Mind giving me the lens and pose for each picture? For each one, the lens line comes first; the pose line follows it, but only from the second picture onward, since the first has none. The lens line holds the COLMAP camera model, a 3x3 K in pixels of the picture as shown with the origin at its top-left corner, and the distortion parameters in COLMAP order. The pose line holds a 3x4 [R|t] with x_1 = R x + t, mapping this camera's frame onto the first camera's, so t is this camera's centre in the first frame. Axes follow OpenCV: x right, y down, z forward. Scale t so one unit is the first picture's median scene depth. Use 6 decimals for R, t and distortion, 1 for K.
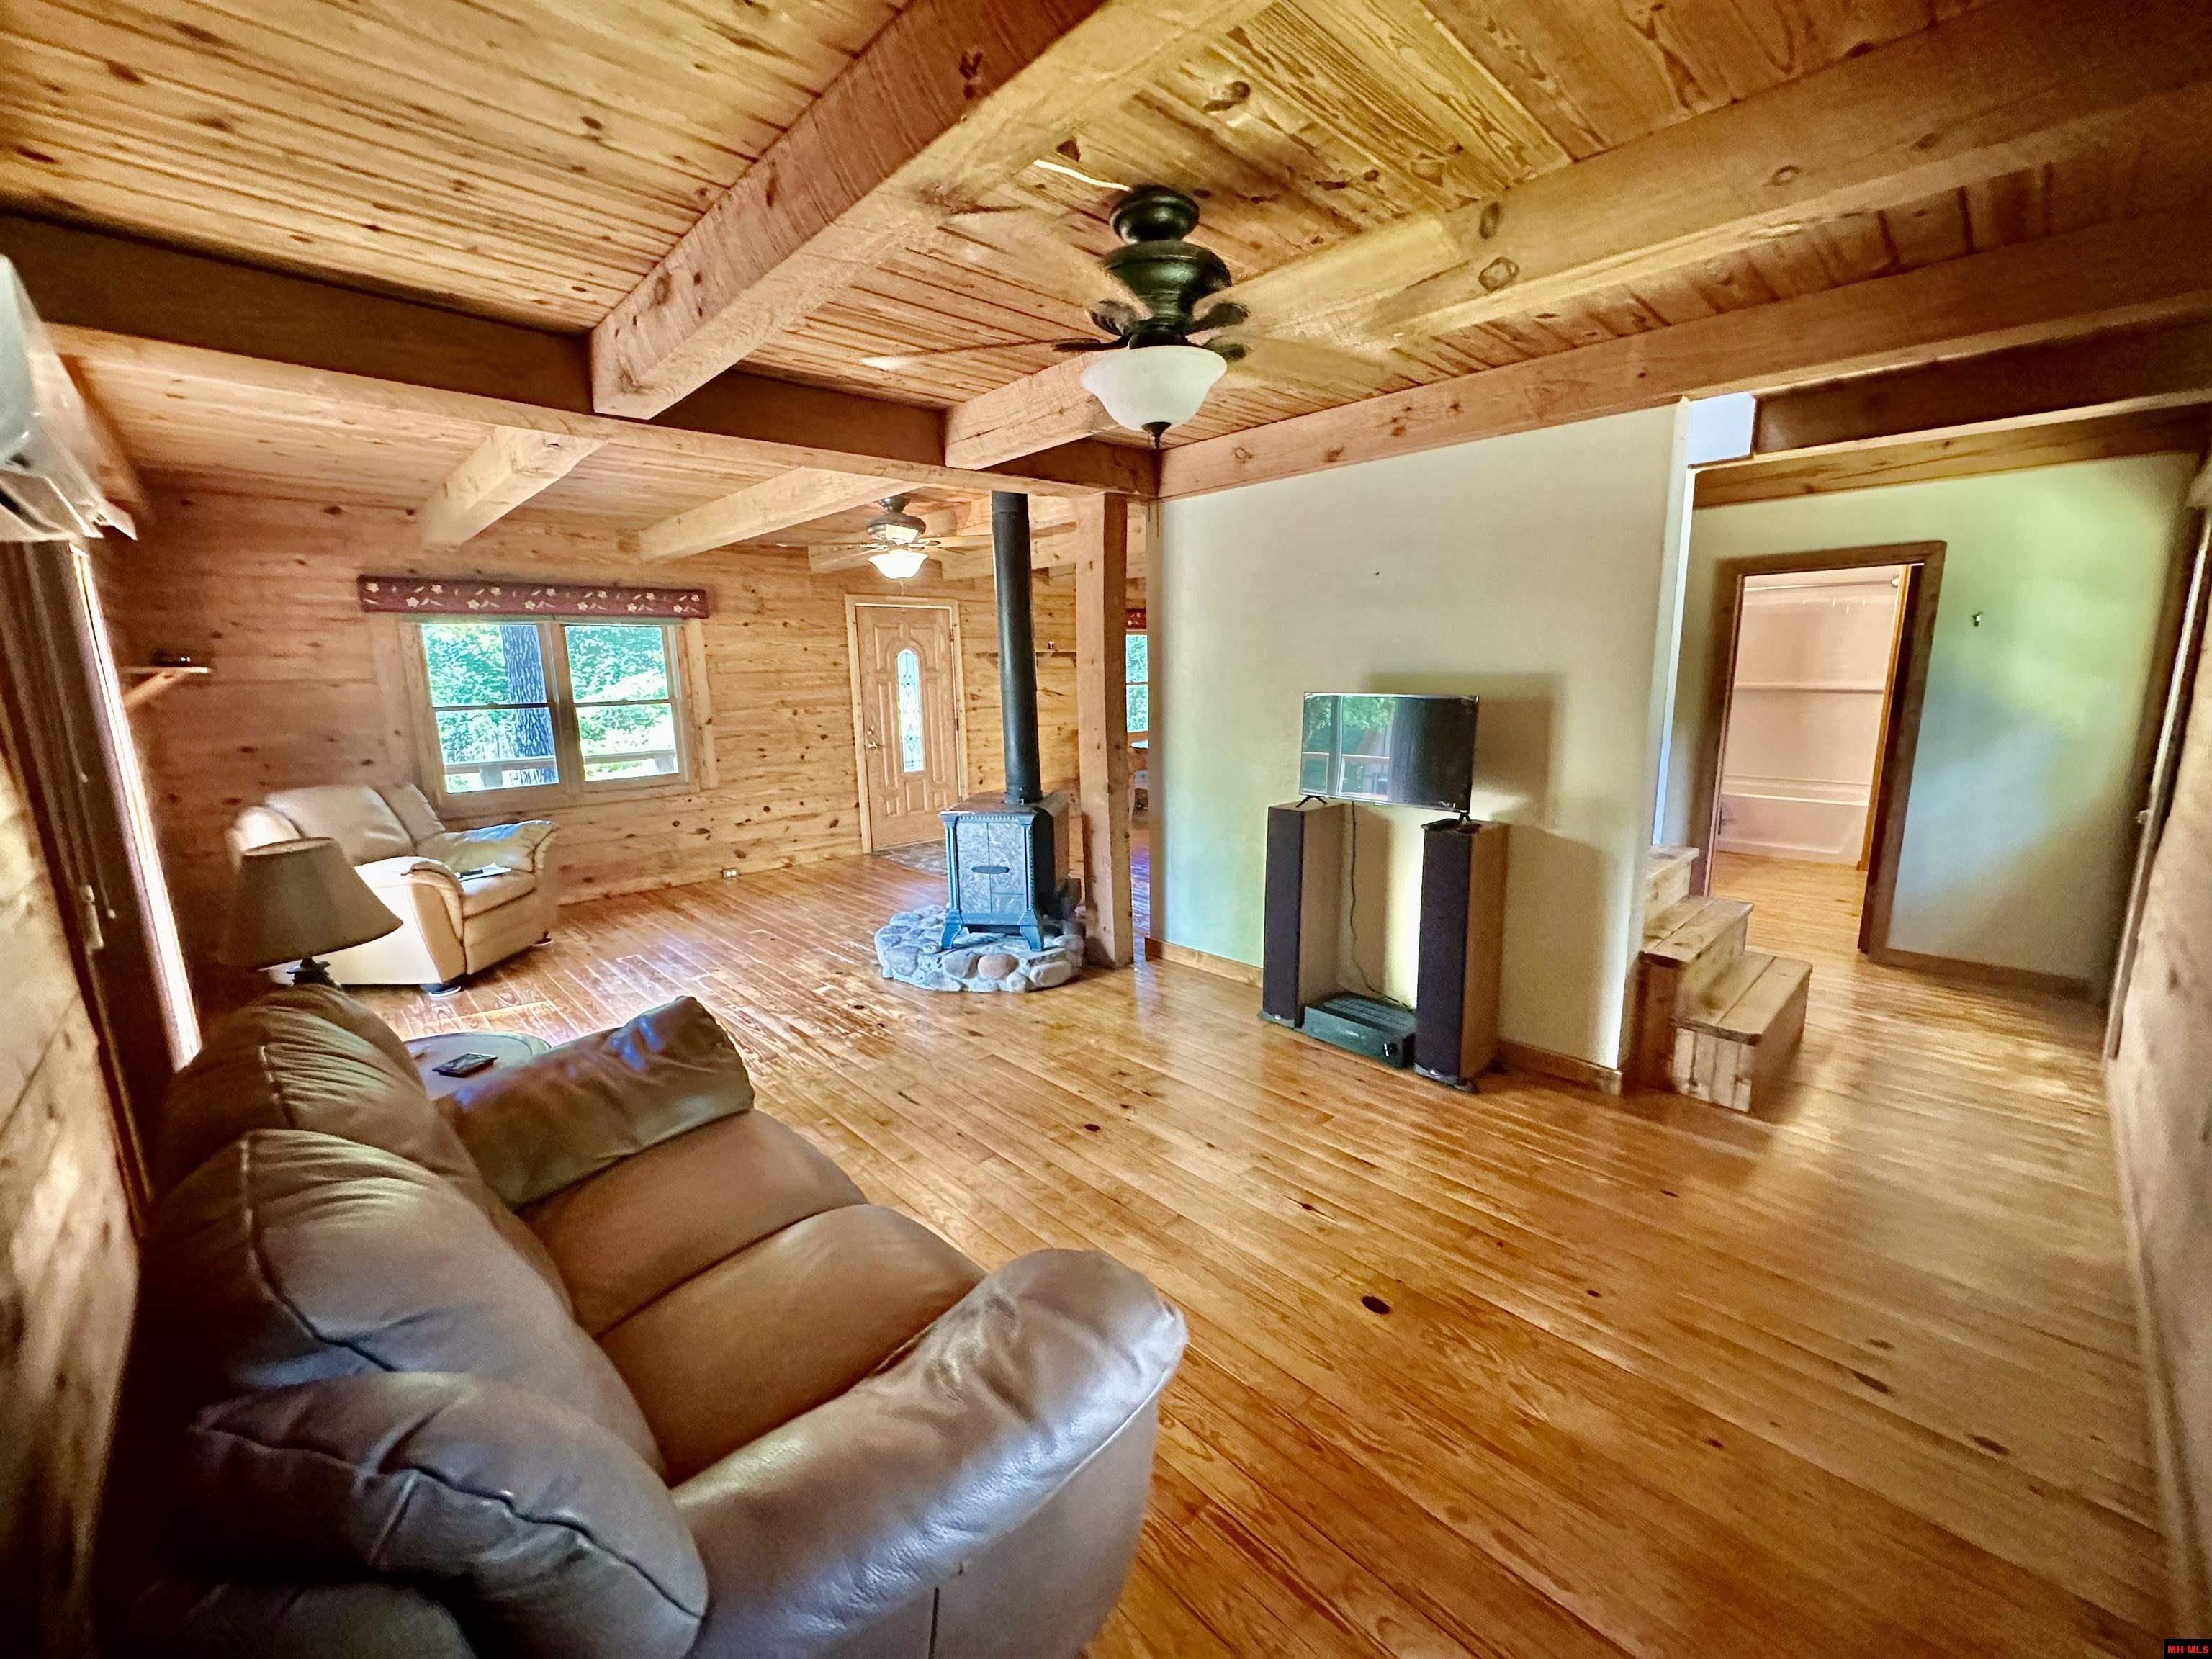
lens RADIAL K [[884.5, 0, 1101.8], [0, 884.5, 829.4], [0, 0, 1]] dist [-0.003034, 0.000782]
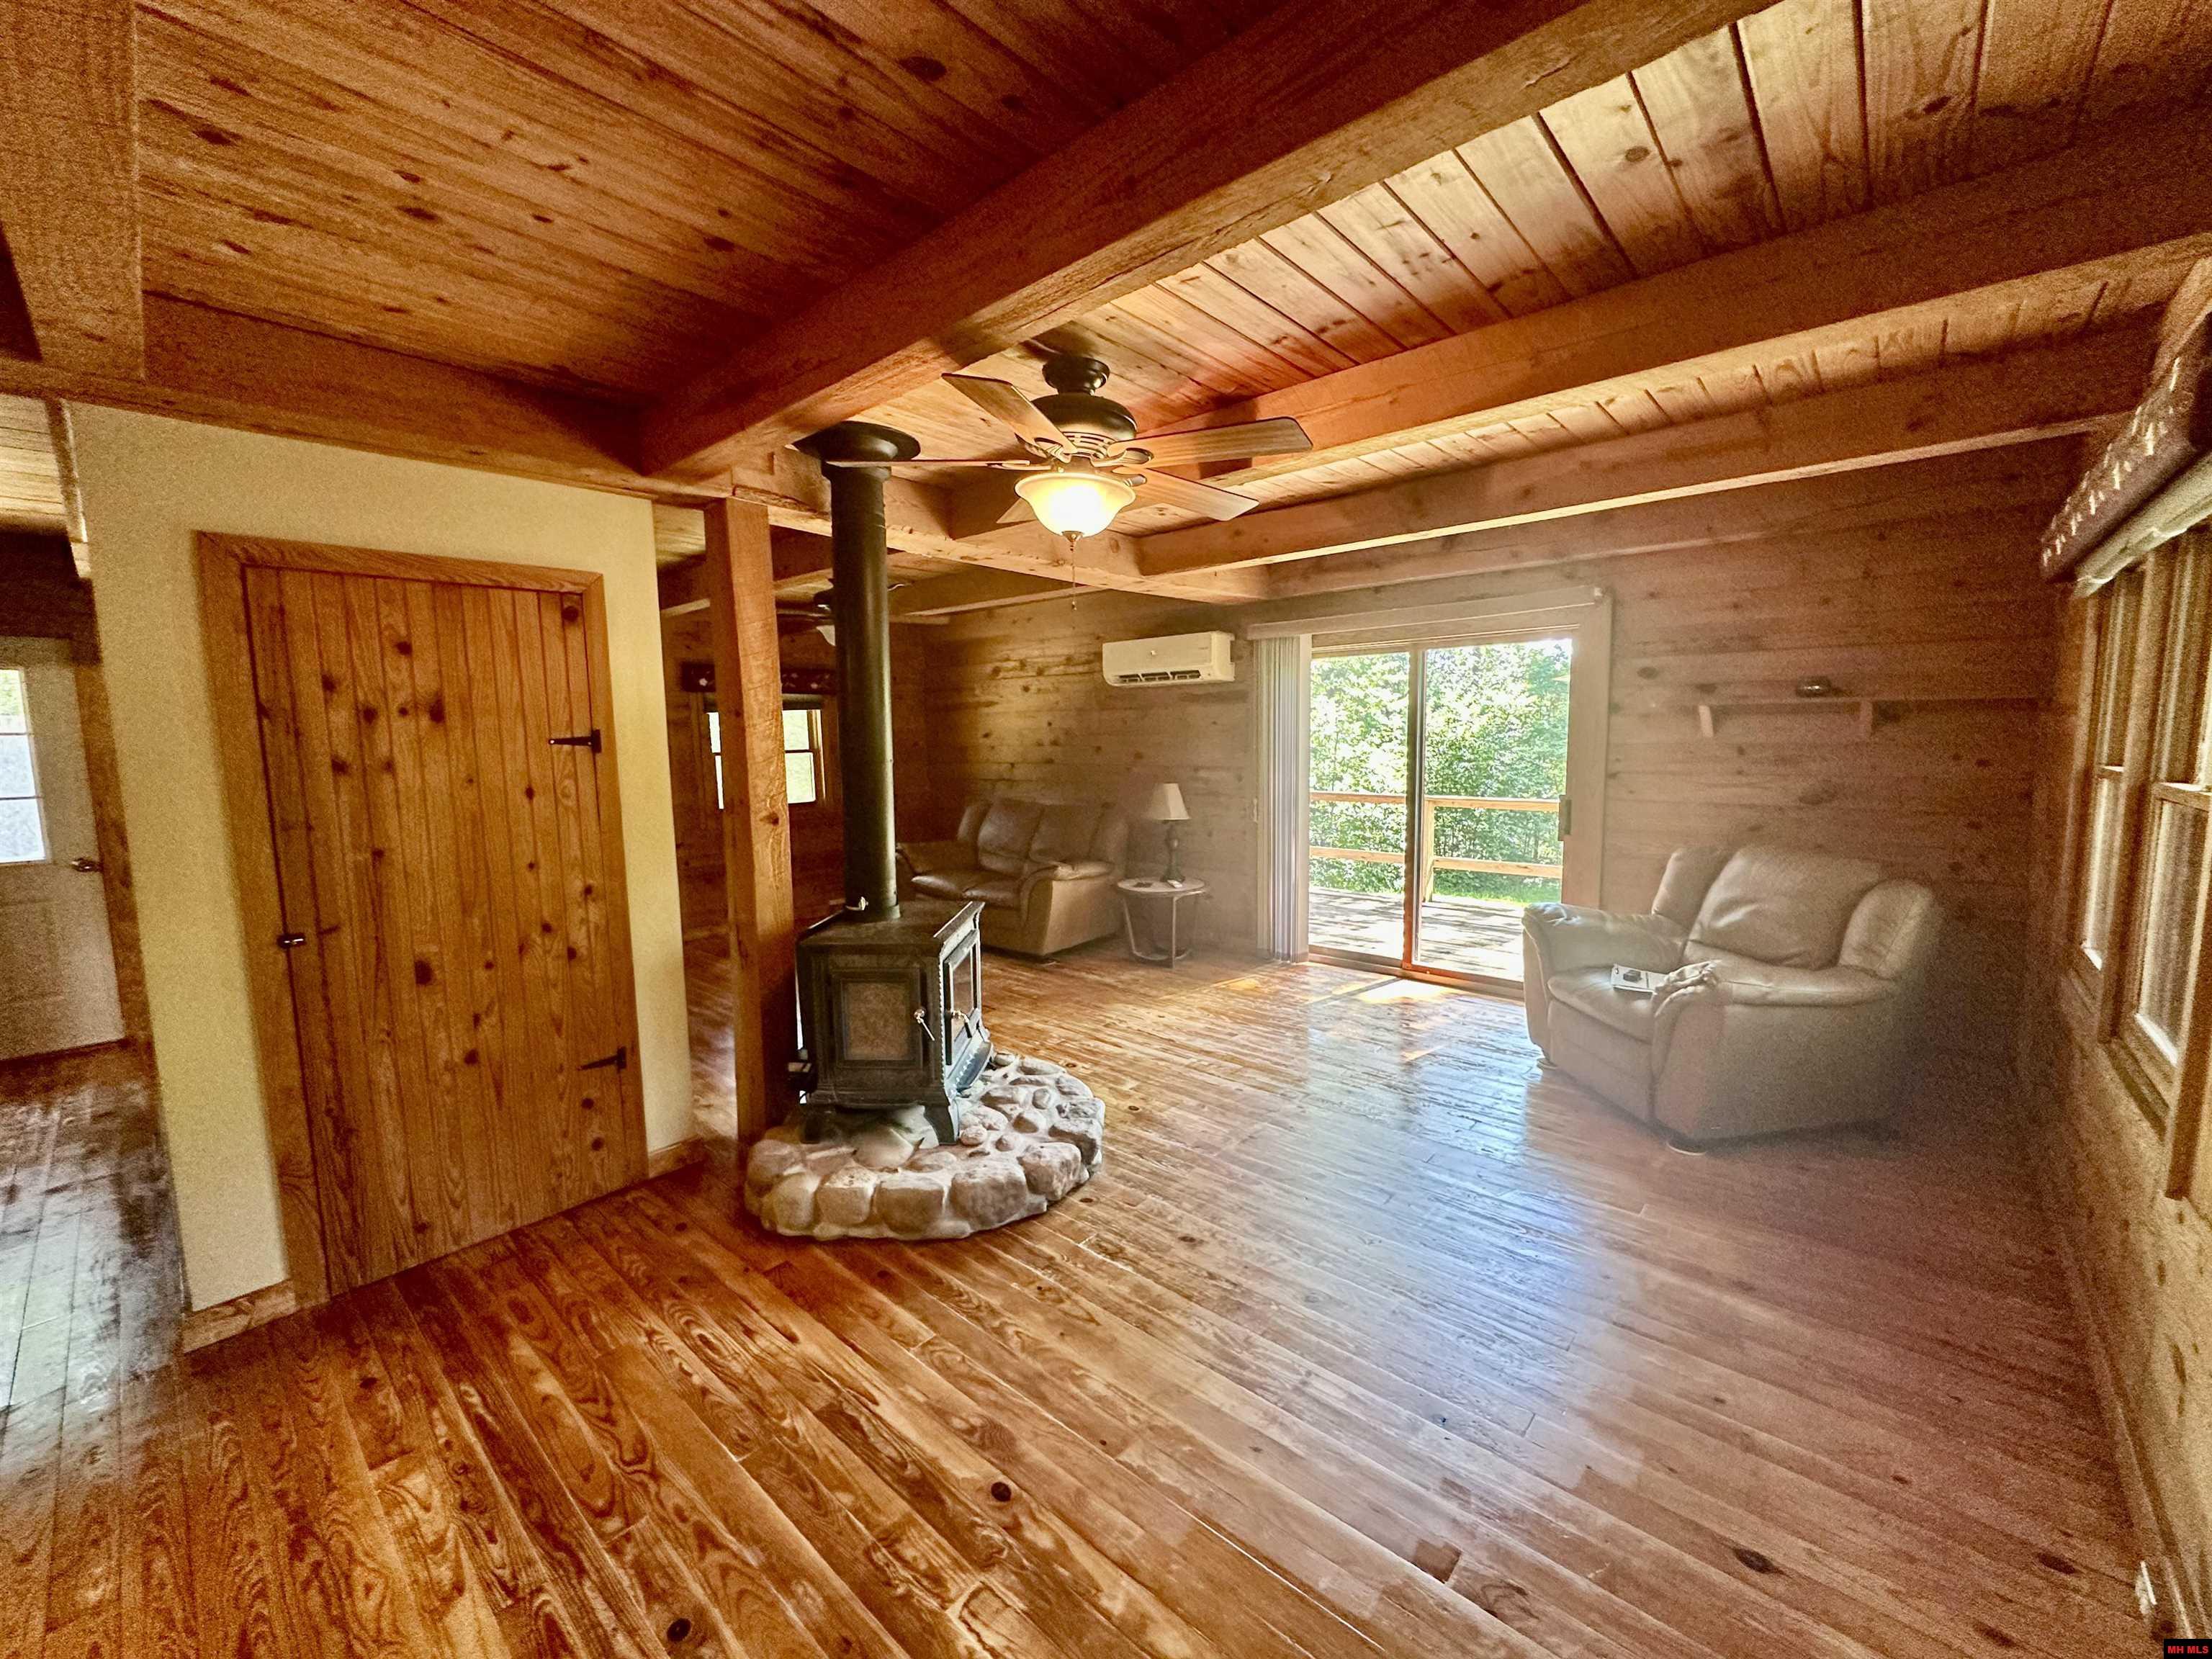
lens RADIAL K [[884.5, 0, 1104.1], [0, 884.5, 829.4], [0, 0, 1]] dist [-0.003034, 0.000782]
pose [[-0.996232, 0.044761, -0.074285, -0.171022], [0.021127, 0.955970, 0.292701, -0.230982], [0.084116, 0.290029, -0.953314, 1.276029]]
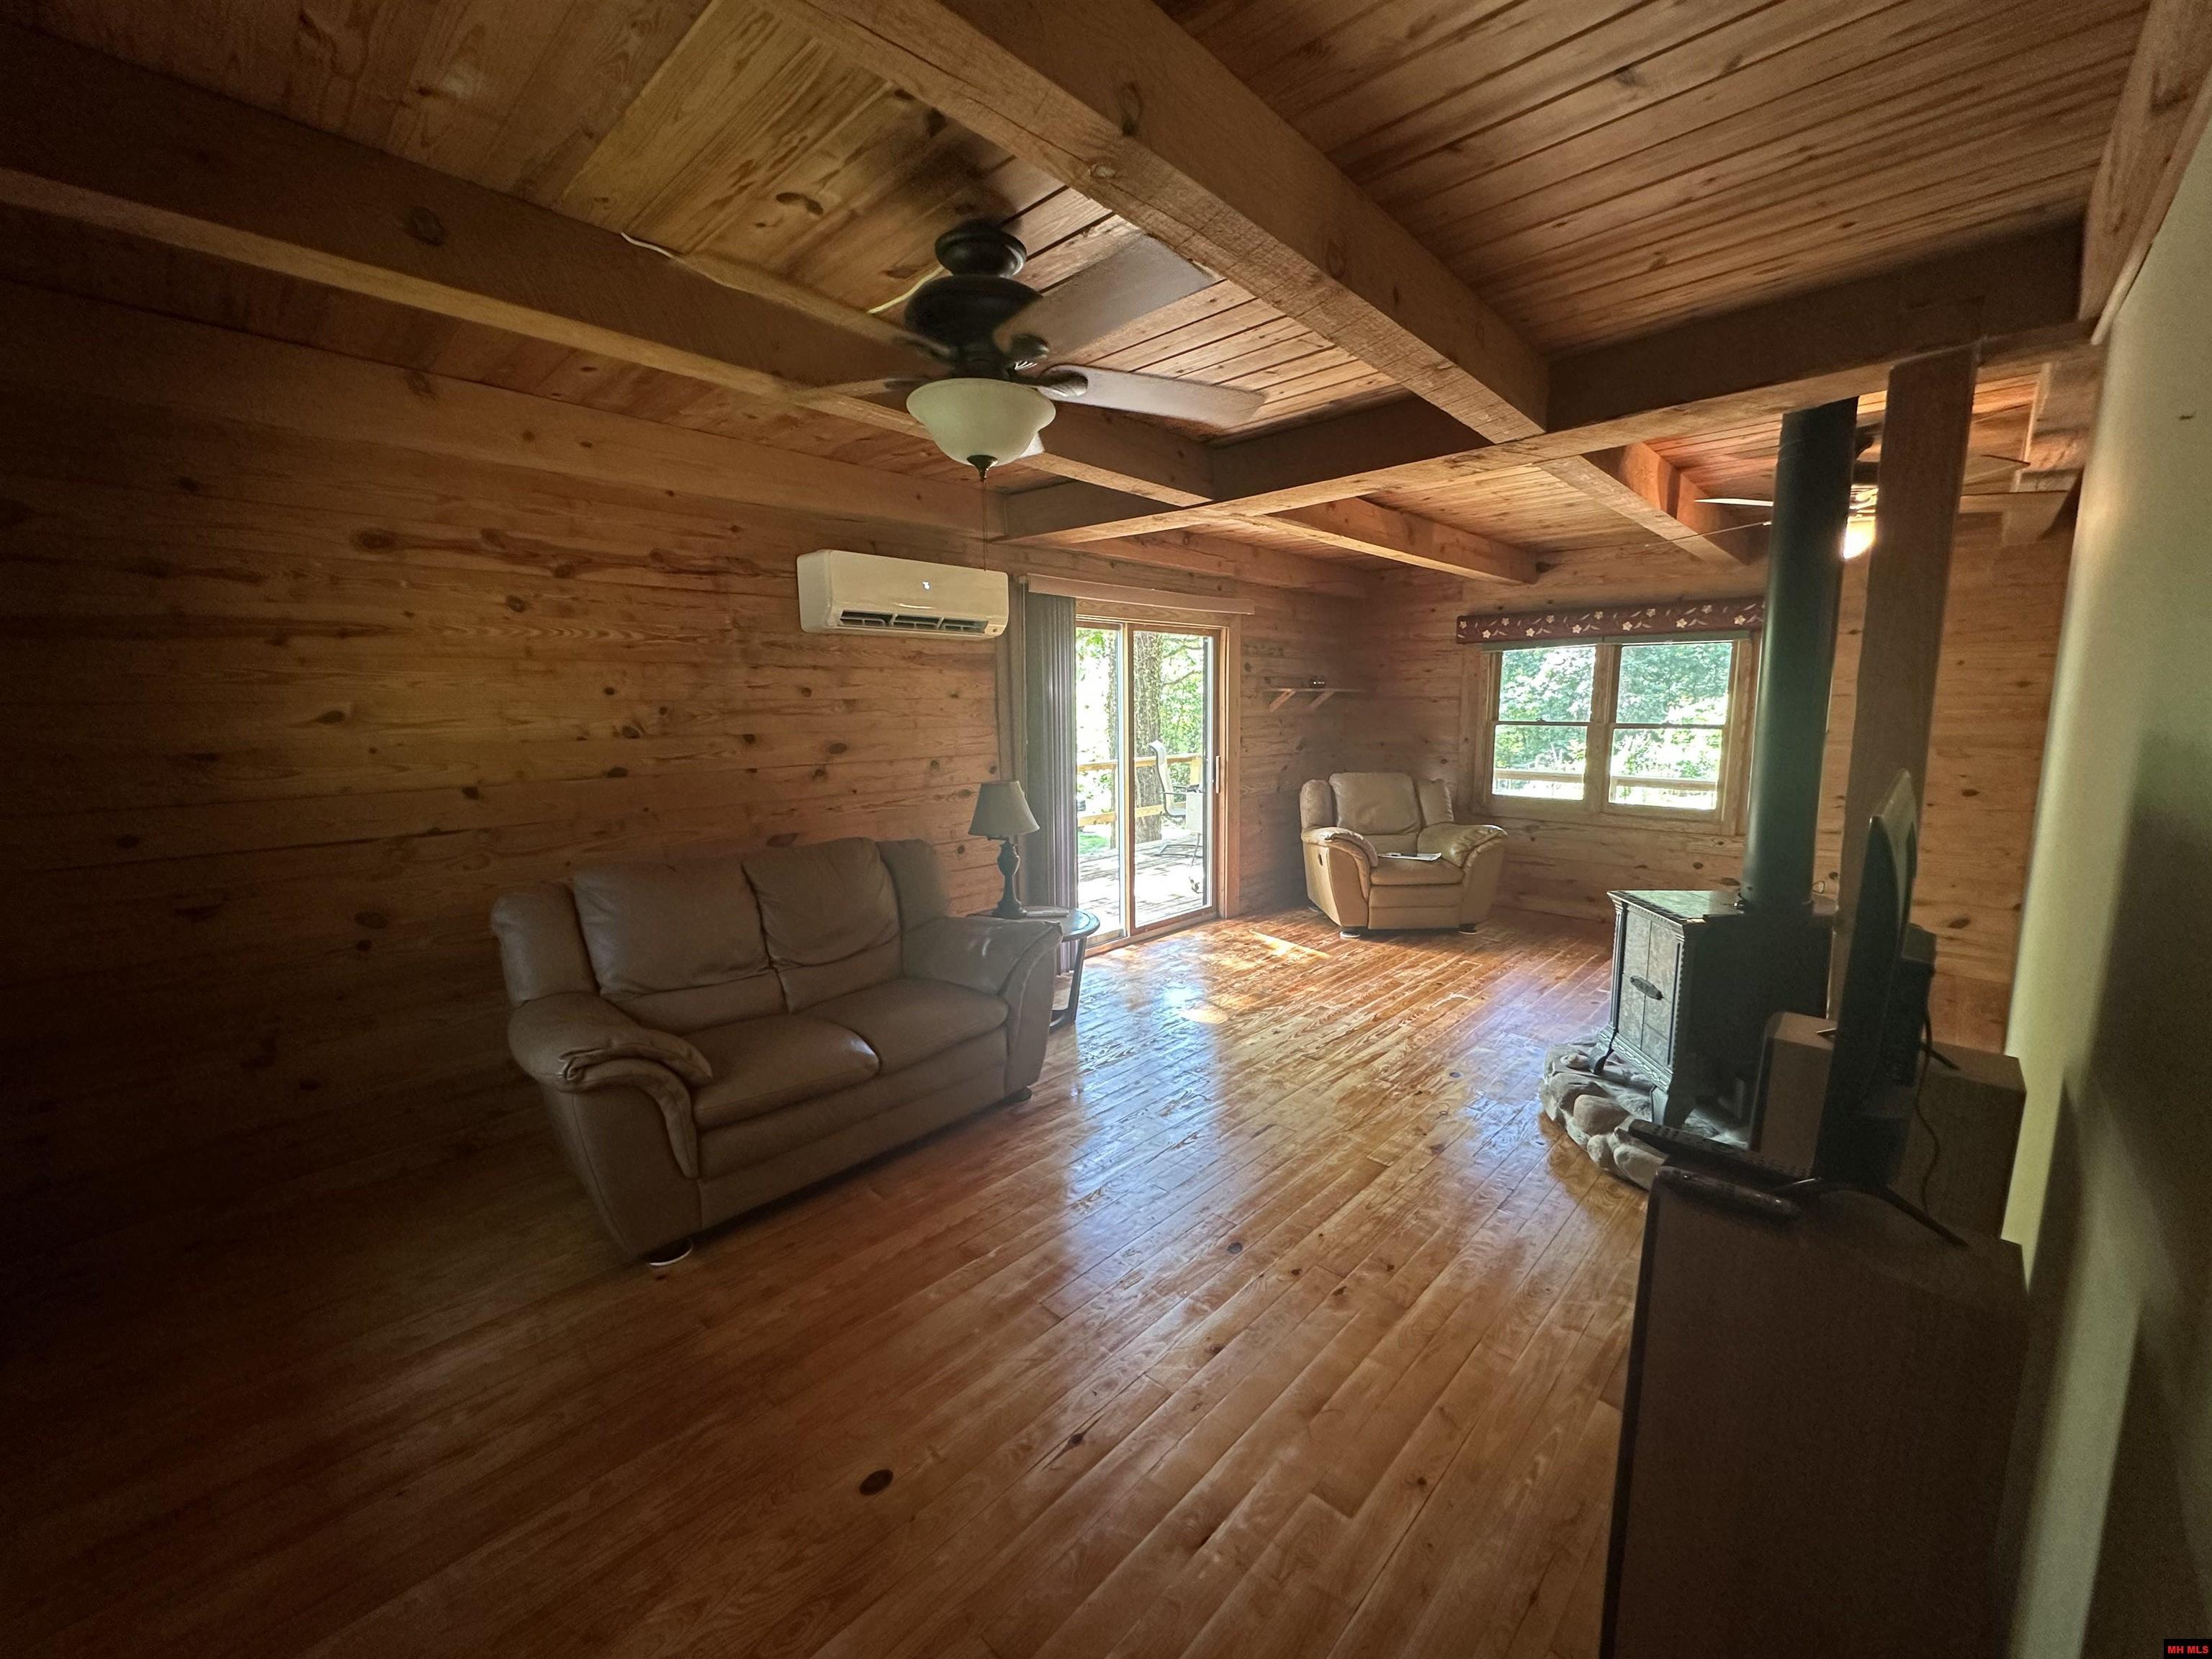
lens RADIAL K [[884.5, 0, 1108.4], [0, 884.5, 827.3], [0, 0, 1]] dist [-0.003034, 0.000782]
pose [[0.059874, 0.161587, -0.985041, 0.366522], [-0.178081, 0.972709, 0.148740, -0.075154], [0.982193, 0.166512, 0.087015, 0.369567]]
